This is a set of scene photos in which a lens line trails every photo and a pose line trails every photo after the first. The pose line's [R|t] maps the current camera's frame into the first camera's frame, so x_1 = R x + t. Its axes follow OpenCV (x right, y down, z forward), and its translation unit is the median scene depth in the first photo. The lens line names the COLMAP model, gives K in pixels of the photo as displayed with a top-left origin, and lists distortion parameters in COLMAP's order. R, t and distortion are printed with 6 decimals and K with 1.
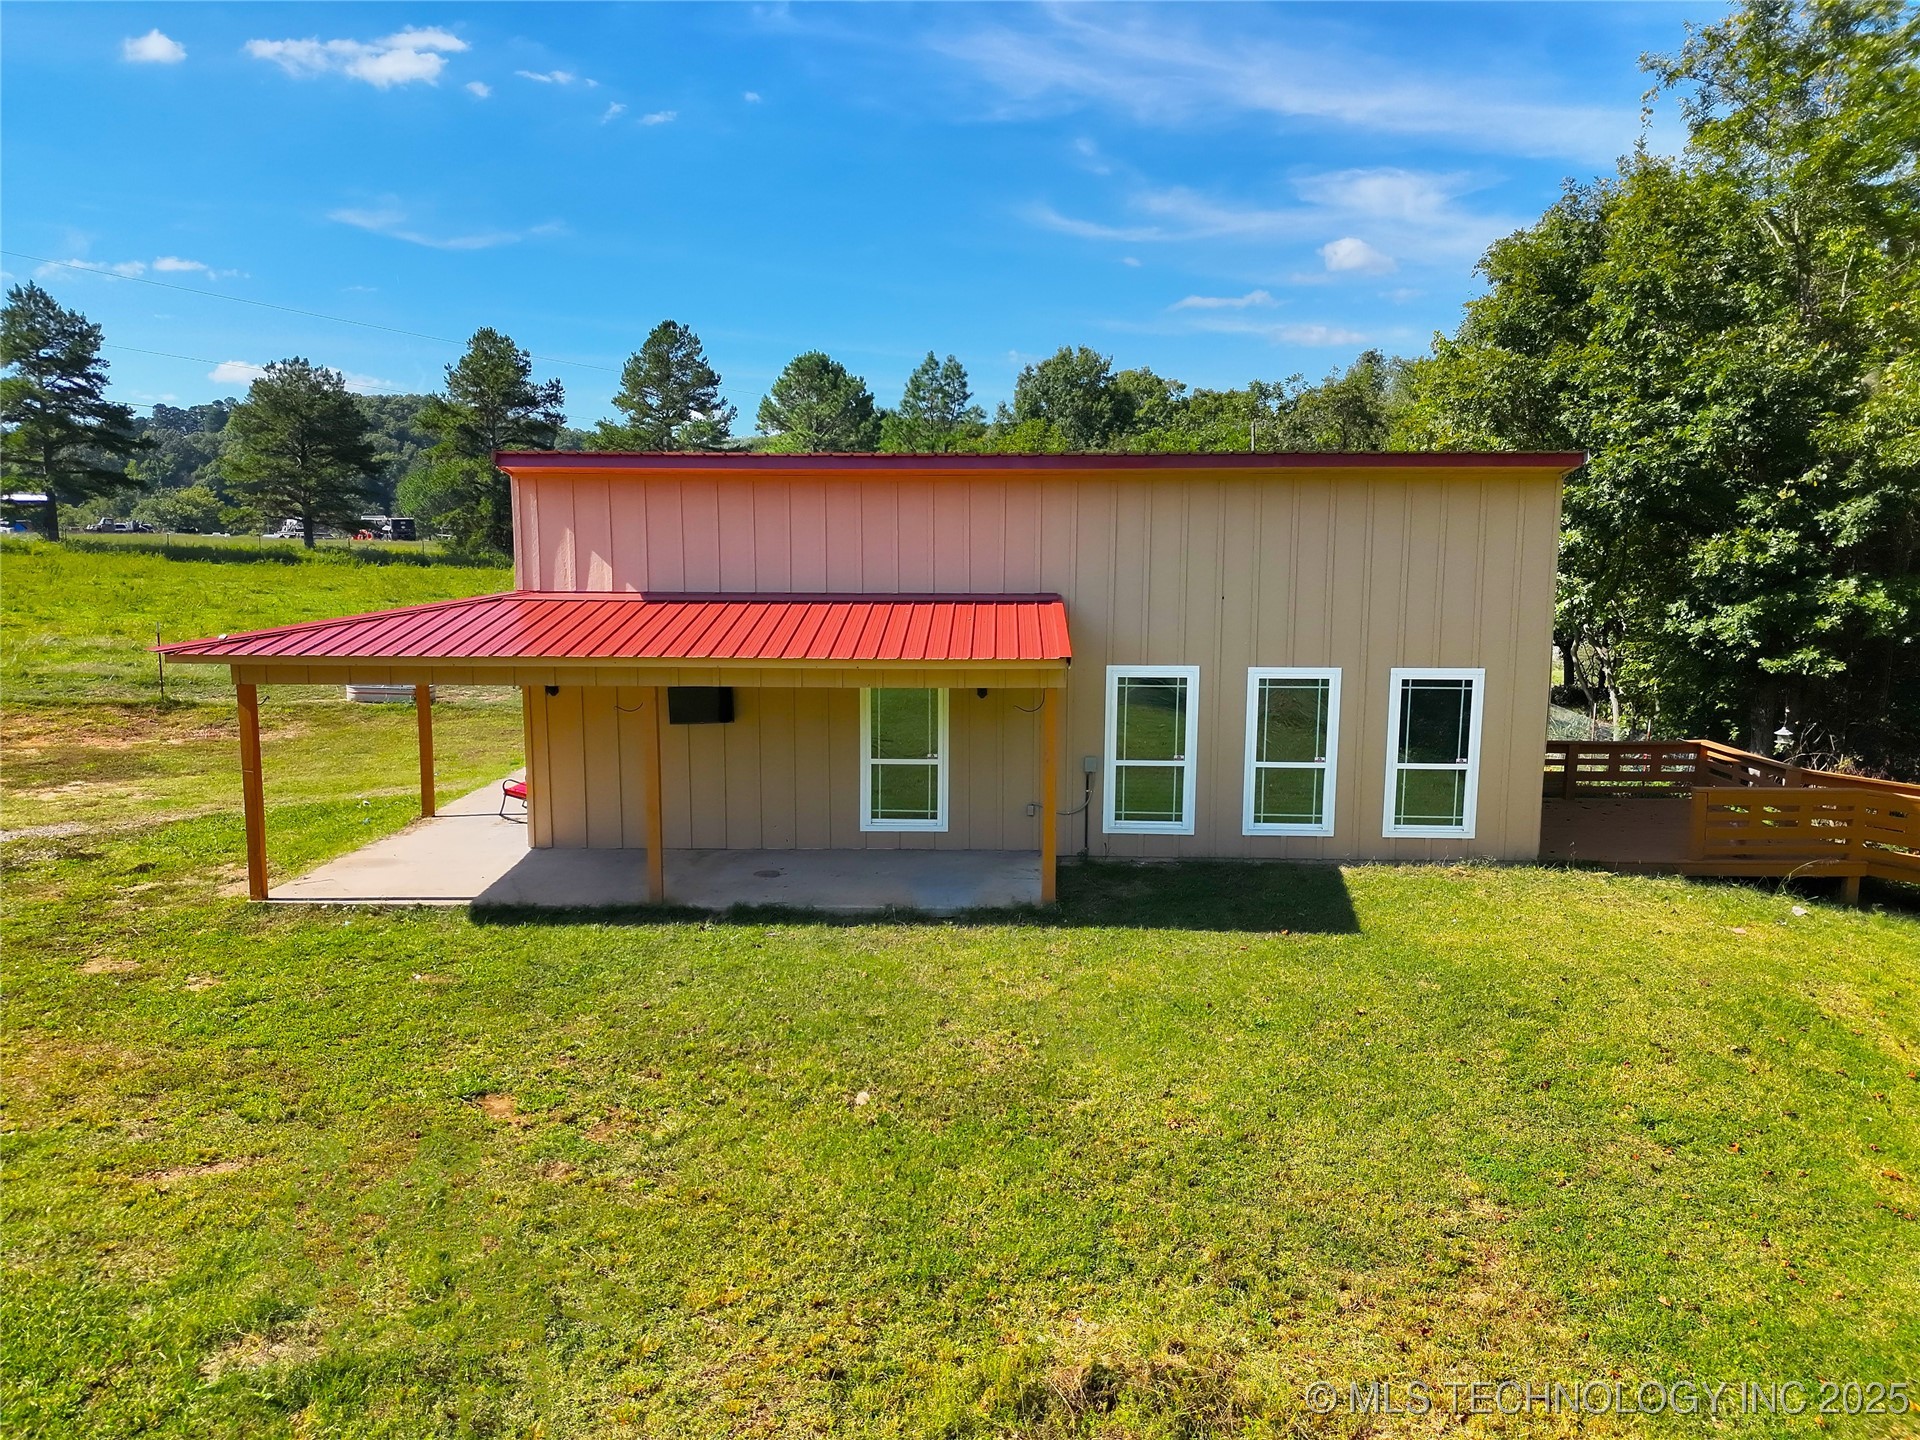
lens RADIAL K [[1344.7, 0, 949.5], [0, 1344.7, 719.2], [0, 0, 1]] dist [0.091281, -0.093462]
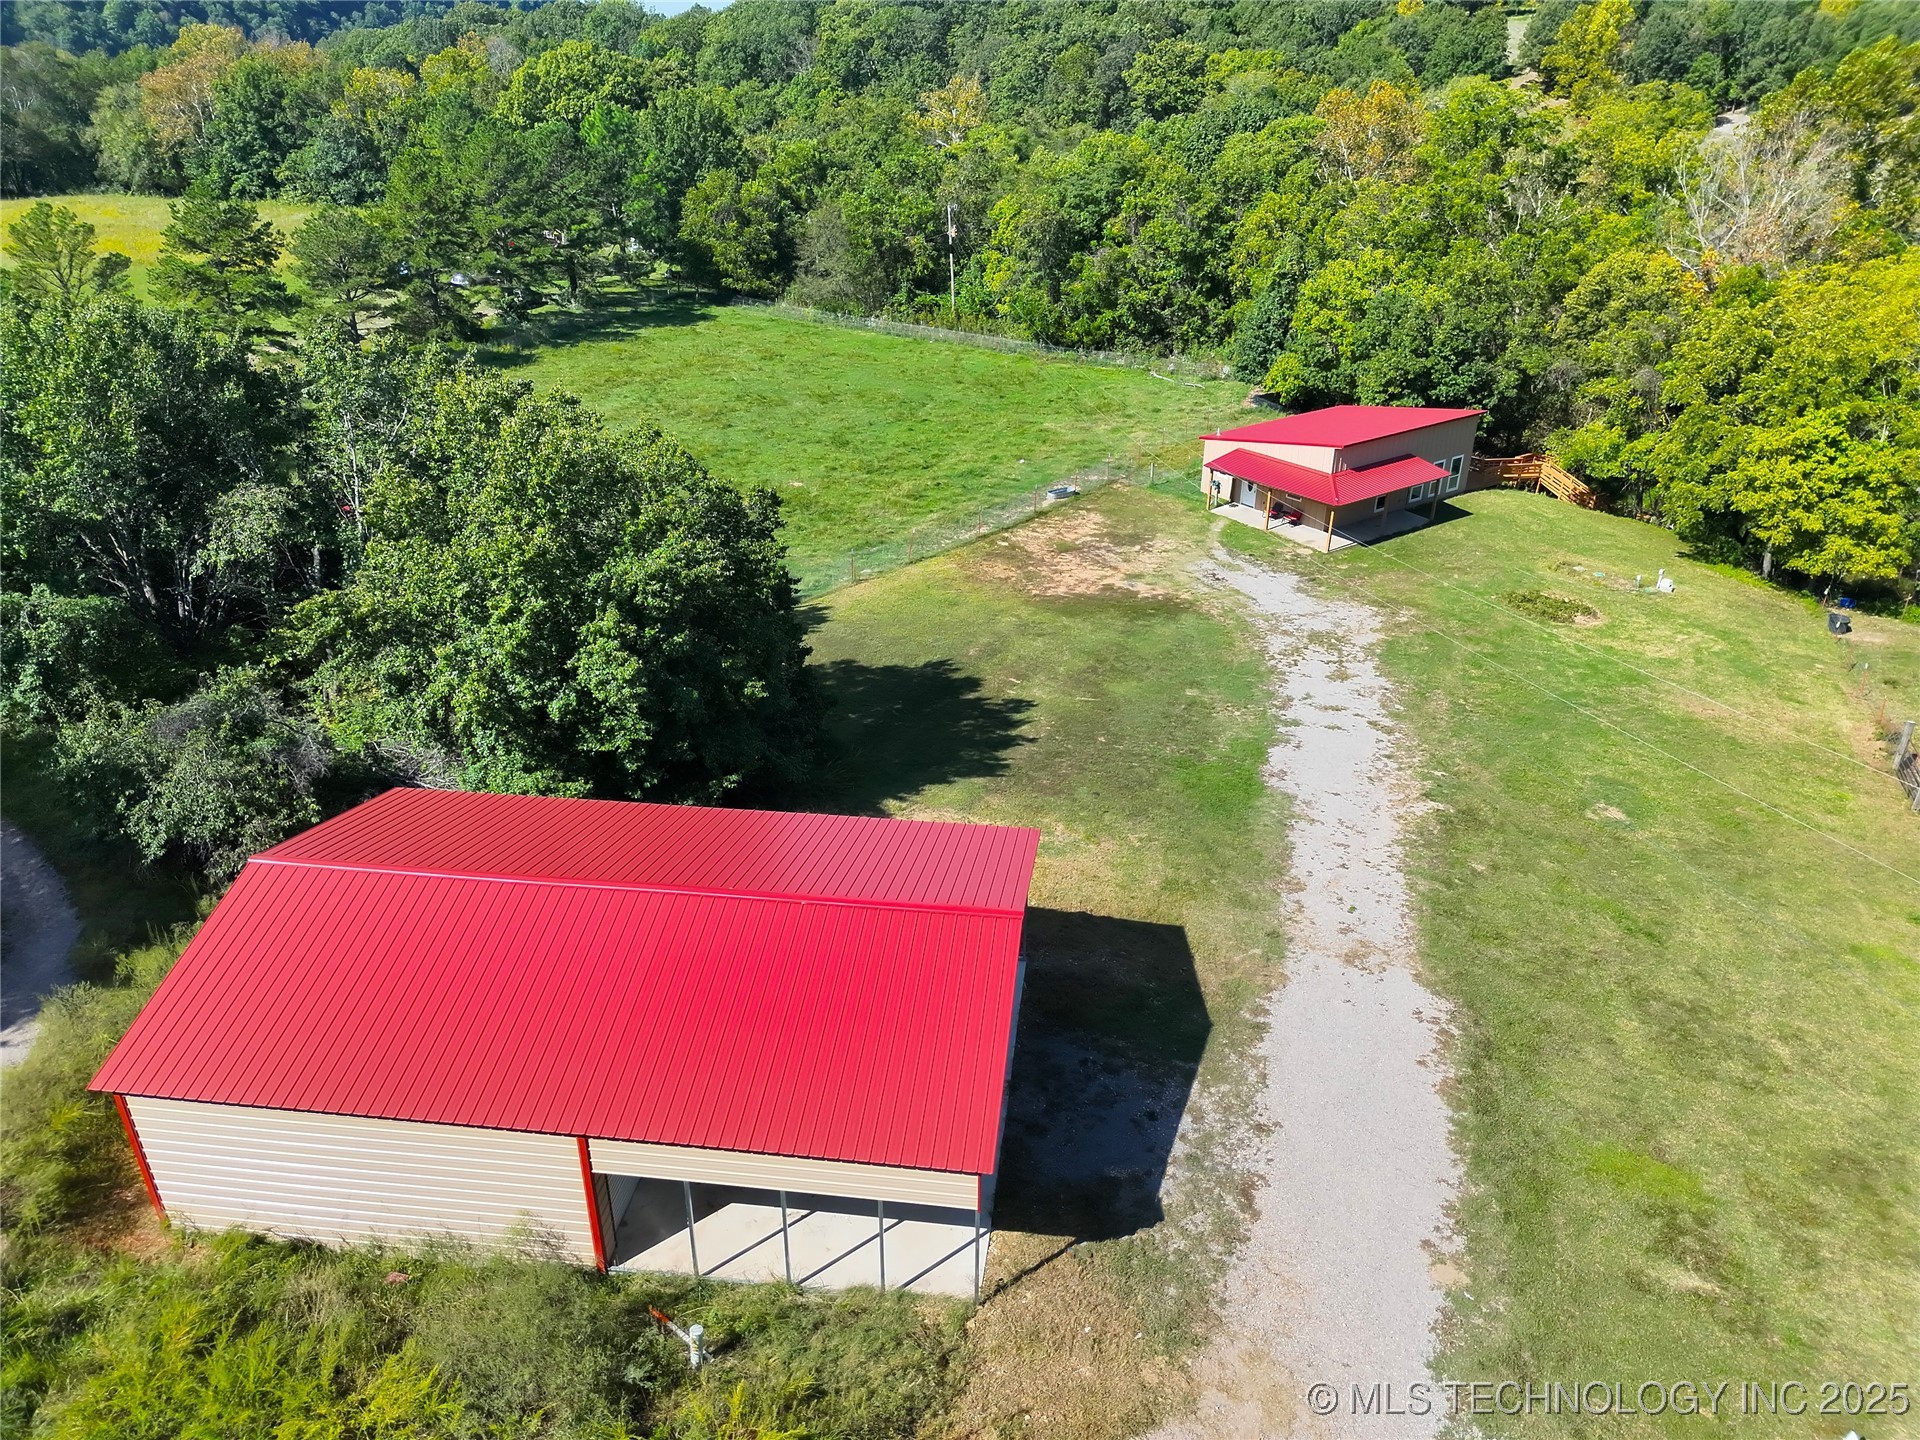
lens RADIAL K [[1344.7, 0, 949.5], [0, 1344.7, 719.2], [0, 0, 1]] dist [0.091281, -0.093462]
pose [[0.789943, -0.277092, 0.547000, -3.886862], [0.086475, 0.933498, 0.347998, -0.980907], [-0.607052, -0.227597, 0.761372, -1.773994]]
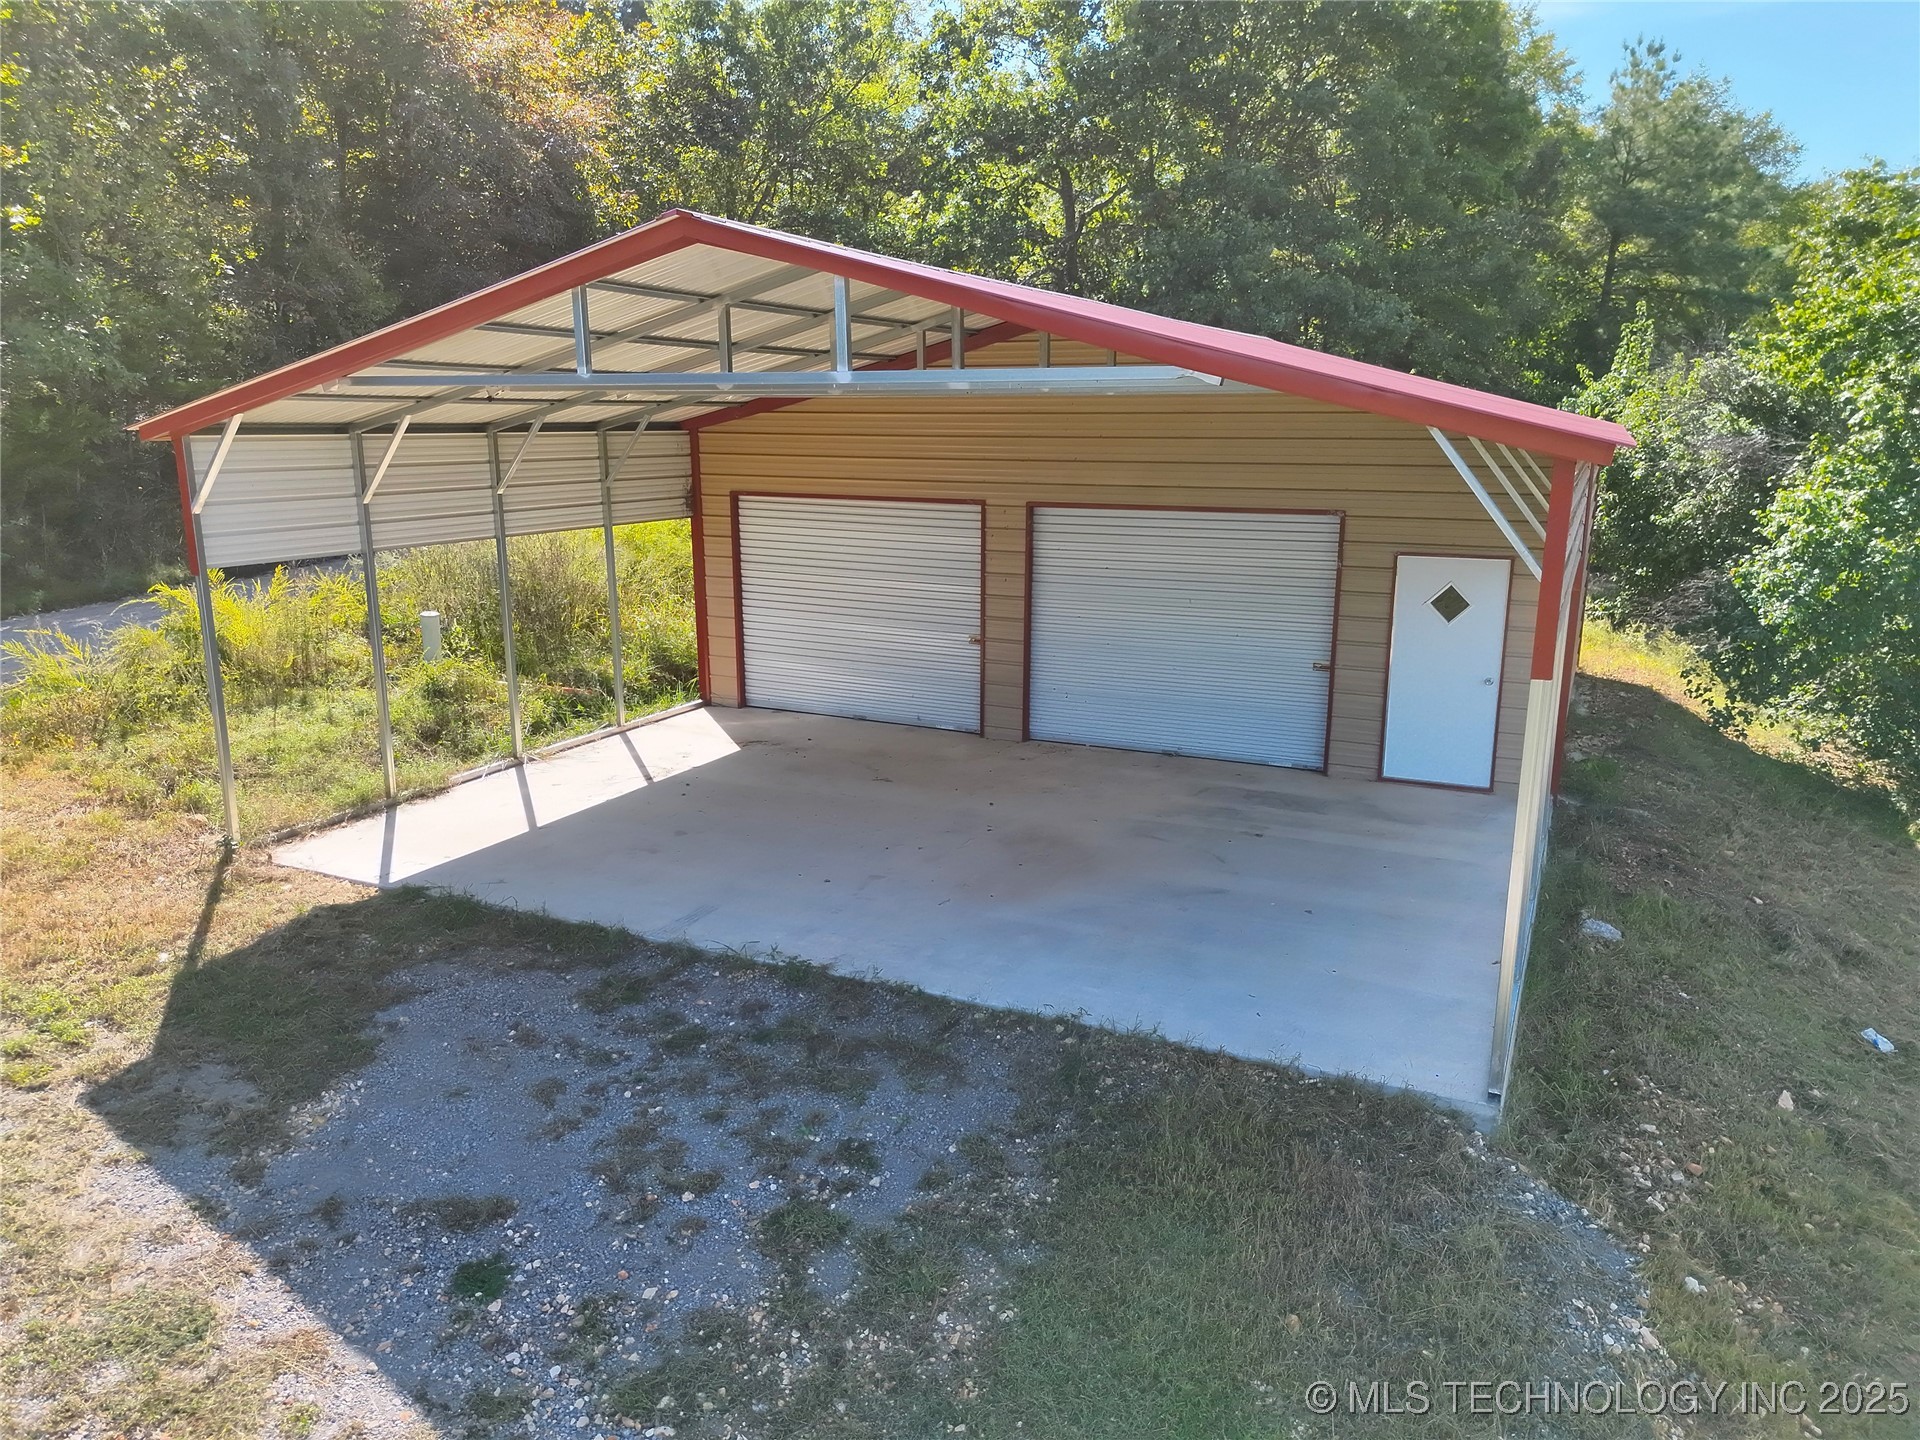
lens RADIAL K [[1375.5, 0, 965.9], [0, 1375.5, 708.9], [0, 0, 1]] dist [0.072608, -0.069503]
pose [[0.342326, 0.190122, -0.920145, -2.529988], [-0.129532, 0.979512, 0.154198, -0.159407], [0.930610, 0.066402, 0.359940, -0.789950]]
